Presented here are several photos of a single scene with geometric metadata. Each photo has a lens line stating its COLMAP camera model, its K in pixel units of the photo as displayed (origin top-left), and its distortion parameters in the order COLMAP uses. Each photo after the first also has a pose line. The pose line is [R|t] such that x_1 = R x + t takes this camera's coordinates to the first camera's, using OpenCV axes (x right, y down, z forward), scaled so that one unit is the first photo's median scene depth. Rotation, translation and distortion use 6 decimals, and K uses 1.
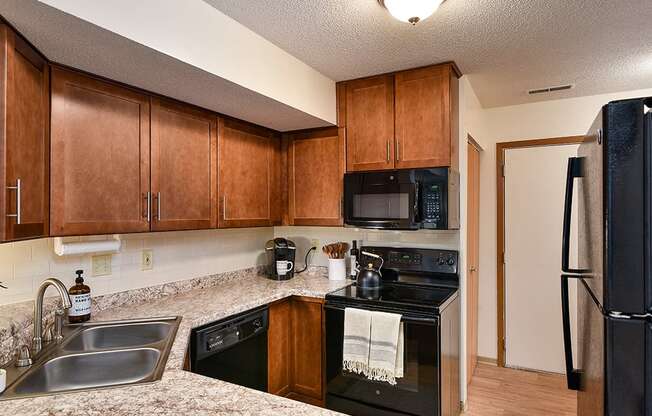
lens RADIAL K [[394.0, 0, 323.3], [0, 394.0, 210.4], [0, 0, 1]] dist [-0.003555, -0.000961]
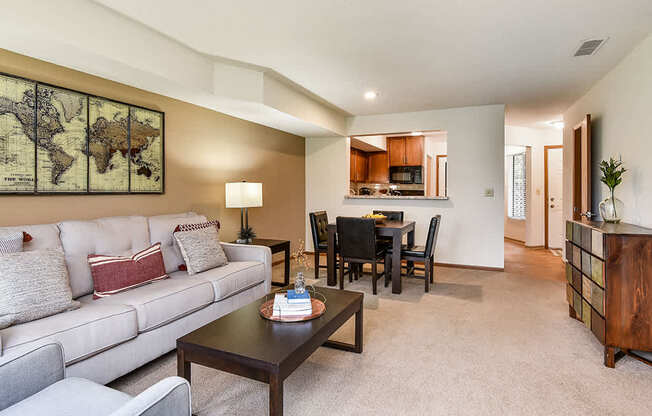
lens RADIAL K [[350.0, 0, 326.0], [0, 350.0, 208.0], [0, 0, 1]] dist [-0.001282, -0.000401]
pose [[0.996921, 0.004912, 0.078262, -0.666373], [-0.009633, 0.998149, 0.060056, 0.076704], [-0.077822, -0.060625, 0.995122, -1.778551]]
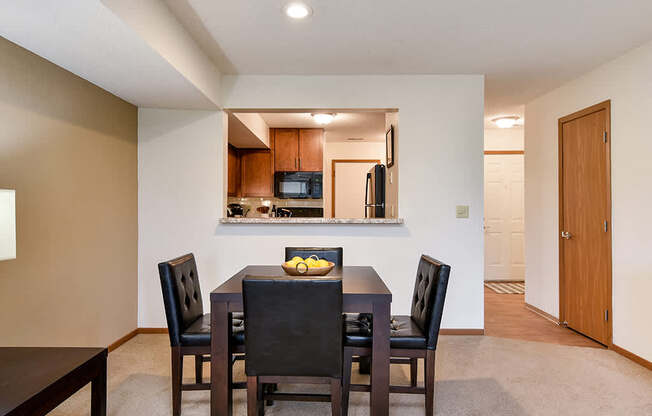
lens RADIAL K [[394.0, 0, 323.3], [0, 394.0, 210.4], [0, 0, 1]] dist [-0.003555, -0.000961]
pose [[0.882132, 0.002079, 0.470998, -0.695735], [-0.009794, 0.999855, 0.013929, 0.079356], [-0.470901, -0.016900, 0.882024, -0.971547]]
